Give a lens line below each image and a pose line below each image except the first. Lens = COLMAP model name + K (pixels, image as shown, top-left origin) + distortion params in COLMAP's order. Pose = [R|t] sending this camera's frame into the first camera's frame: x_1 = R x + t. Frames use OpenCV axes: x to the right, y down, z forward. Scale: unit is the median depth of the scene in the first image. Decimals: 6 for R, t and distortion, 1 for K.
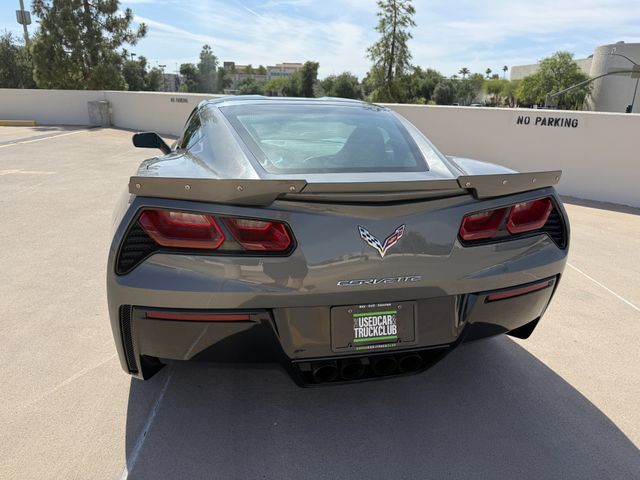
lens RADIAL K [[457.3, 0, 323.4], [0, 457.3, 241.7], [0, 0, 1]] dist [0.016313, -0.024017]
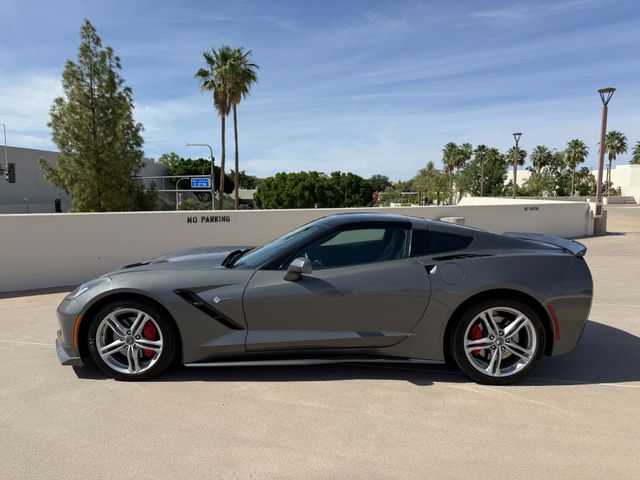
lens RADIAL K [[457.3, 0, 320.4], [0, 457.3, 246.5], [0, 0, 1]] dist [0.016313, -0.024017]
pose [[0.255416, -0.135219, 0.957329, -0.362687], [0.304537, 0.951020, 0.053078, -0.083335], [-0.917616, 0.277985, 0.284085, 0.185251]]
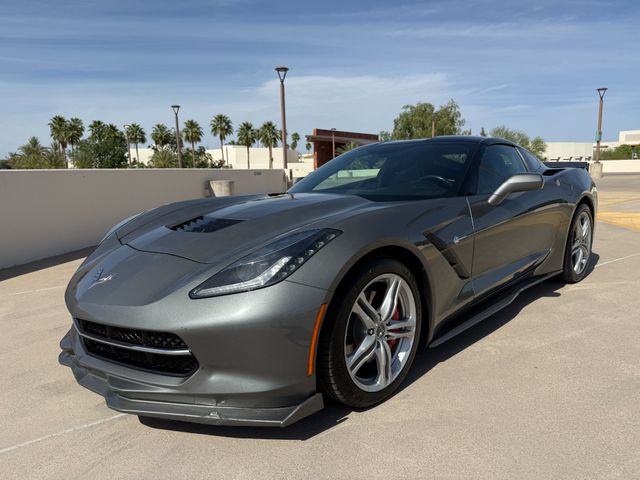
lens RADIAL K [[457.3, 0, 324.2], [0, 457.3, 240.2], [0, 0, 1]] dist [0.016313, -0.024017]
pose [[-0.525804, -0.141717, 0.838717, -0.257168], [0.273339, 0.905576, 0.324374, -0.133390], [-0.805491, 0.399811, -0.437419, 0.448544]]
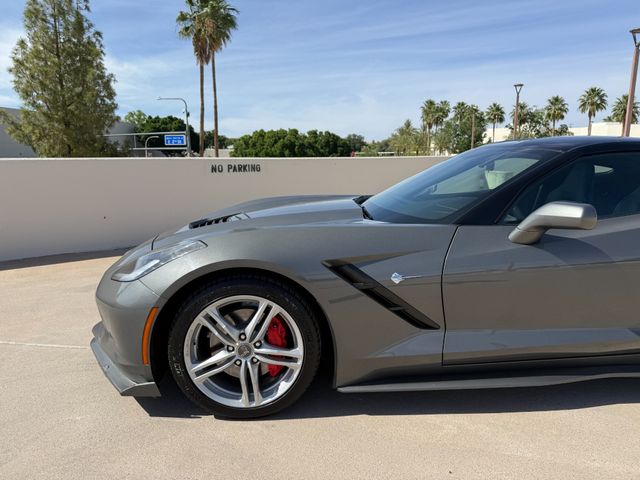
lens RADIAL K [[457.3, 0, 318.3], [0, 457.3, 238.8], [0, 0, 1]] dist [0.016313, -0.024017]
pose [[0.201338, -0.203658, 0.958116, -0.276066], [0.310396, 0.941002, 0.134794, -0.098752], [-0.929041, 0.270256, 0.252674, 0.306374]]
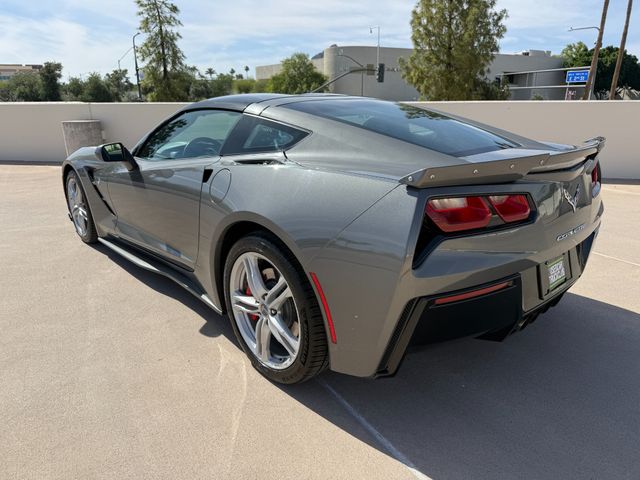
lens RADIAL K [[457.3, 0, 315.8], [0, 457.3, 240.7], [0, 0, 1]] dist [0.016313, -0.024017]
pose [[0.877664, -0.177569, 0.445170, -0.127099], [0.179092, 0.983058, 0.039035, -0.007711], [-0.444559, 0.045467, 0.894595, 0.024630]]
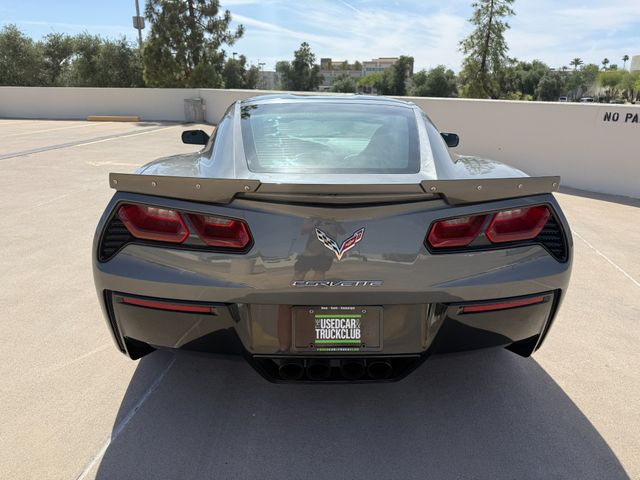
lens RADIAL K [[457.3, 0, 322.1], [0, 457.3, 239.8], [0, 0, 1]] dist [0.016313, -0.024017]
pose [[0.980166, 0.050428, -0.191656, 0.033820], [-0.049377, 0.998728, 0.010262, -0.002152], [0.191929, -0.000595, 0.981409, 0.002594]]
